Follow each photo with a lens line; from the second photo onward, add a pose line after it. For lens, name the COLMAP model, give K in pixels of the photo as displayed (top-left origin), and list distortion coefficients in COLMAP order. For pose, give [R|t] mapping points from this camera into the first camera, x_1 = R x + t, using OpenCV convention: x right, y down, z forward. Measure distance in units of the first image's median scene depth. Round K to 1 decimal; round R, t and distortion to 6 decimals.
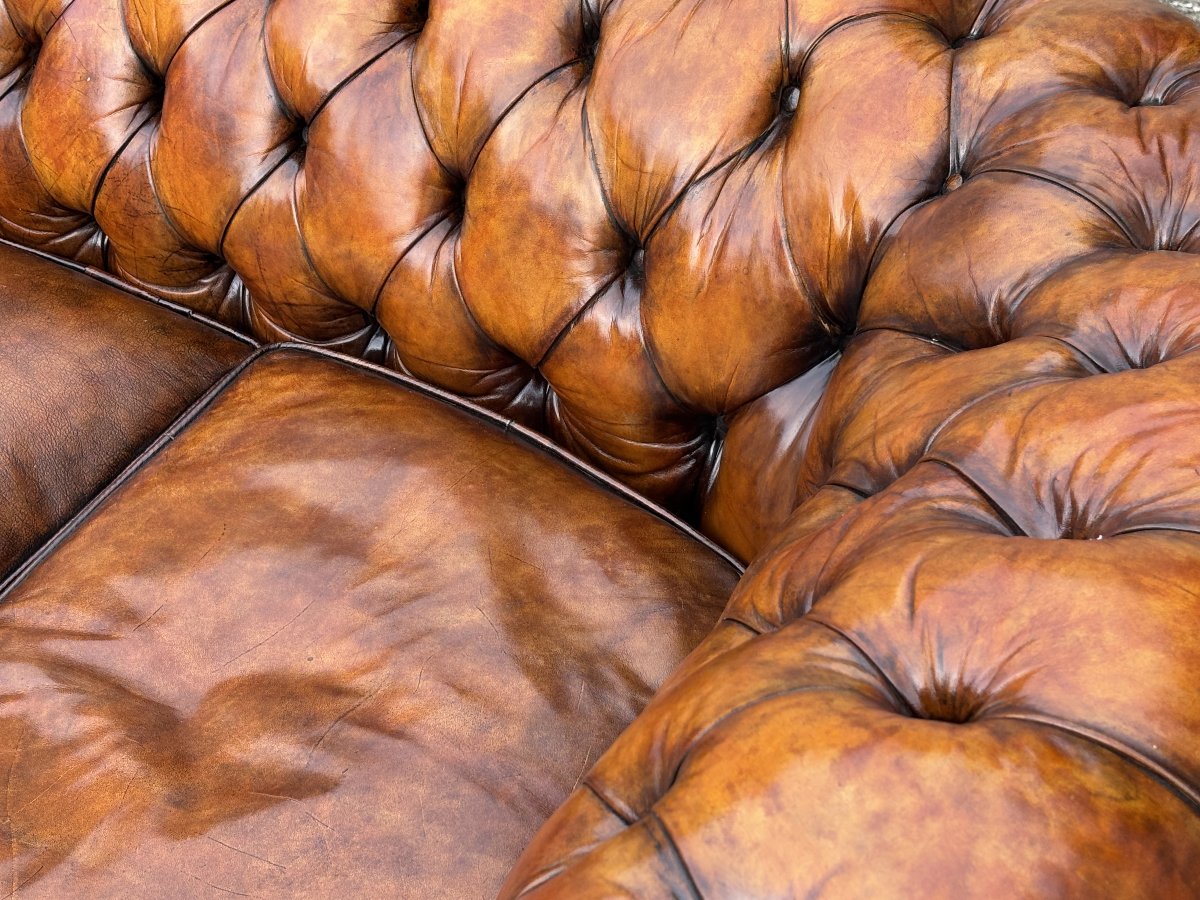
lens RADIAL K [[2086.4, 0, 600.0], [0, 2086.4, 450.0], [0, 0, 1]] dist [0.257091, -1.132789]
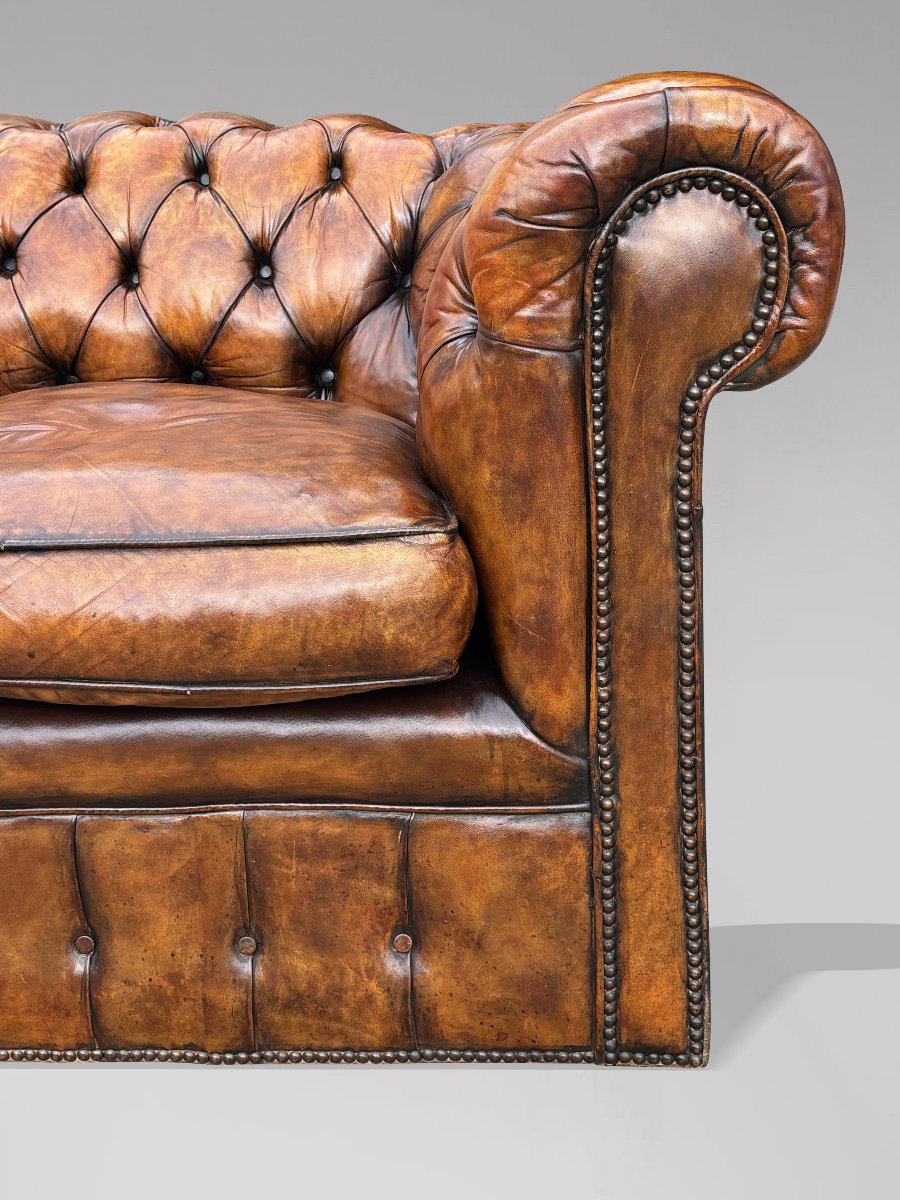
lens RADIAL K [[1698.9, 0, 453.2], [0, 1698.9, 614.6], [0, 0, 1]] dist [0.260595, -1.097970]
pose [[0.879709, -0.090900, 0.466744, -0.529120], [0.285416, 0.886018, -0.365390, 0.716943], [-0.380329, 0.454653, 0.805382, -0.023474]]
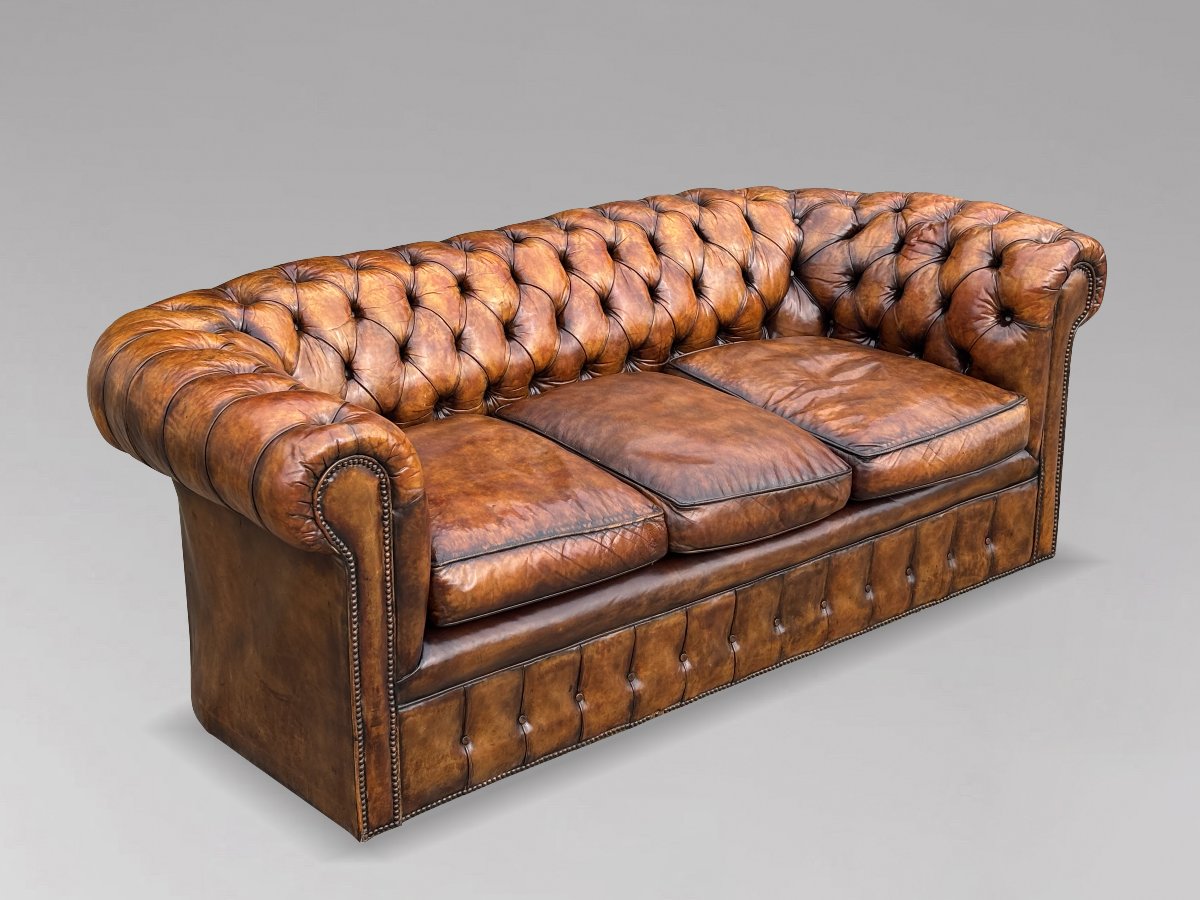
lens RADIAL K [[1996.1, 0, 600.0], [0, 1996.1, 450.0], [0, 0, 1]] dist [0.268726, -1.194120]
pose [[0.305258, -0.288708, 0.907450, -3.324191], [0.582427, 0.810519, 0.061946, -0.215603], [-0.753390, 0.509614, 0.415568, -0.069152]]
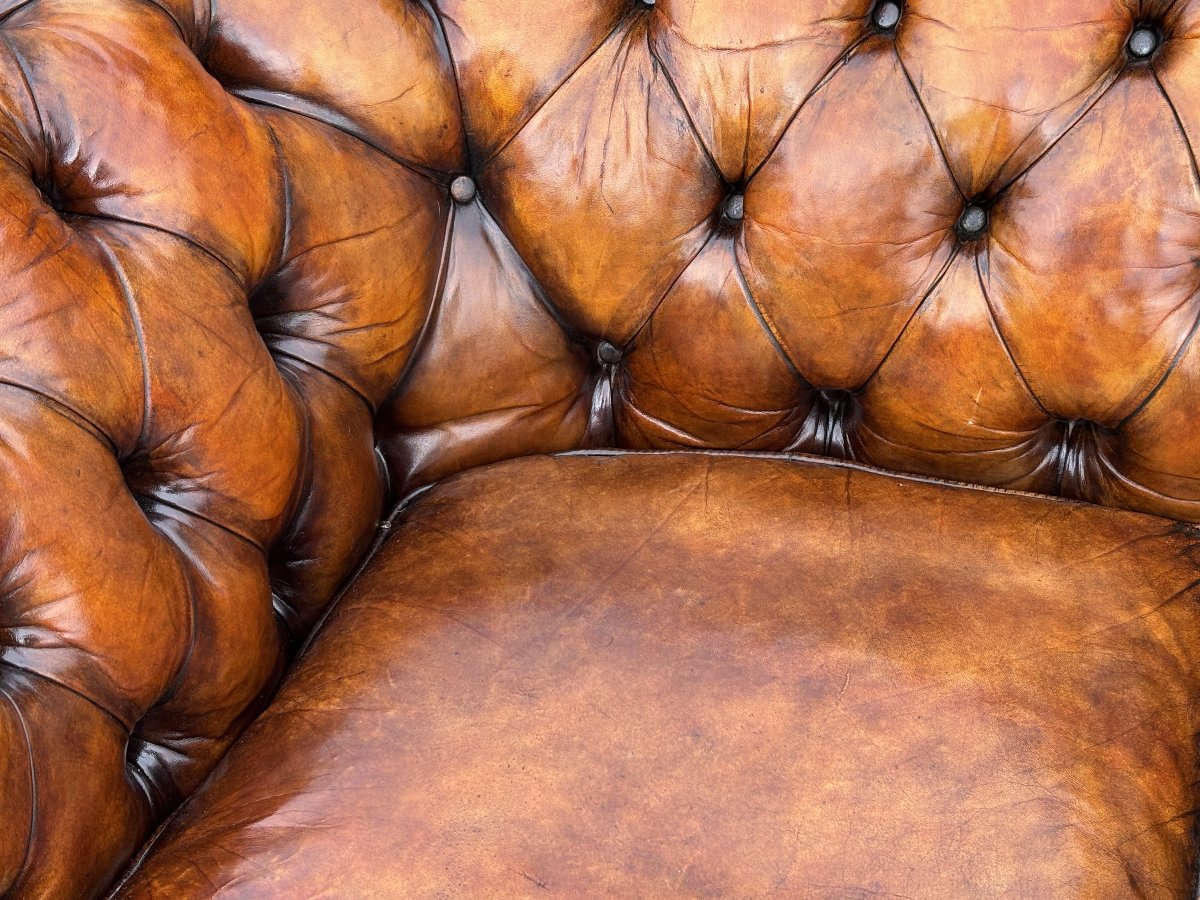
lens RADIAL K [[1996.1, 0, 600.0], [0, 1996.1, 450.0], [0, 0, 1]] dist [0.268726, -1.194120]
pose [[0.958334, -0.155139, 0.239851, -0.961142], [0.154500, 0.987757, 0.021585, -0.269031], [-0.240263, 0.016371, 0.970570, 0.581725]]
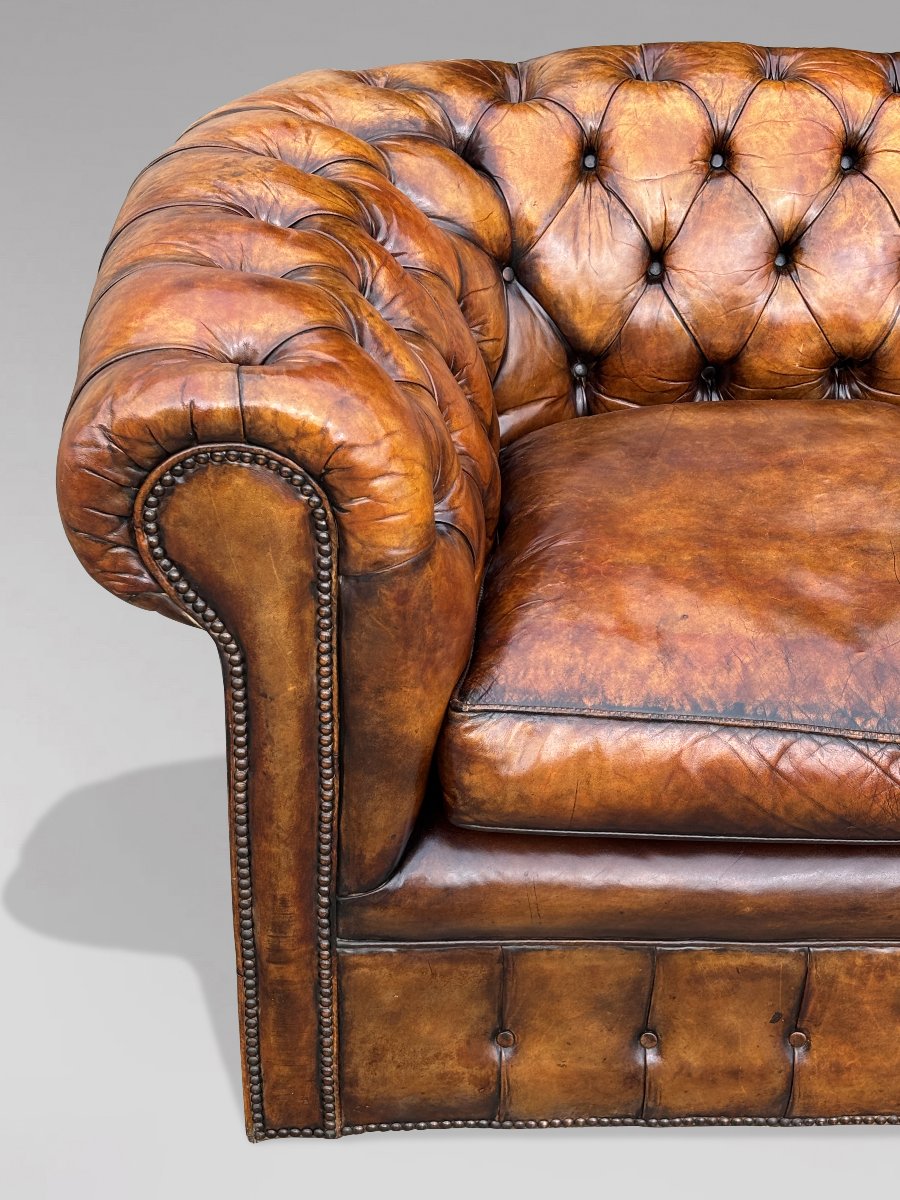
lens RADIAL K [[1996.1, 0, 455.9], [0, 1996.1, 605.1], [0, 0, 1]] dist [0.268726, -1.194120]
pose [[0.825460, -0.230907, 0.515071, -1.694219], [0.306874, 0.949448, -0.066163, -0.034671], [-0.473755, 0.212677, 0.854590, 0.175638]]
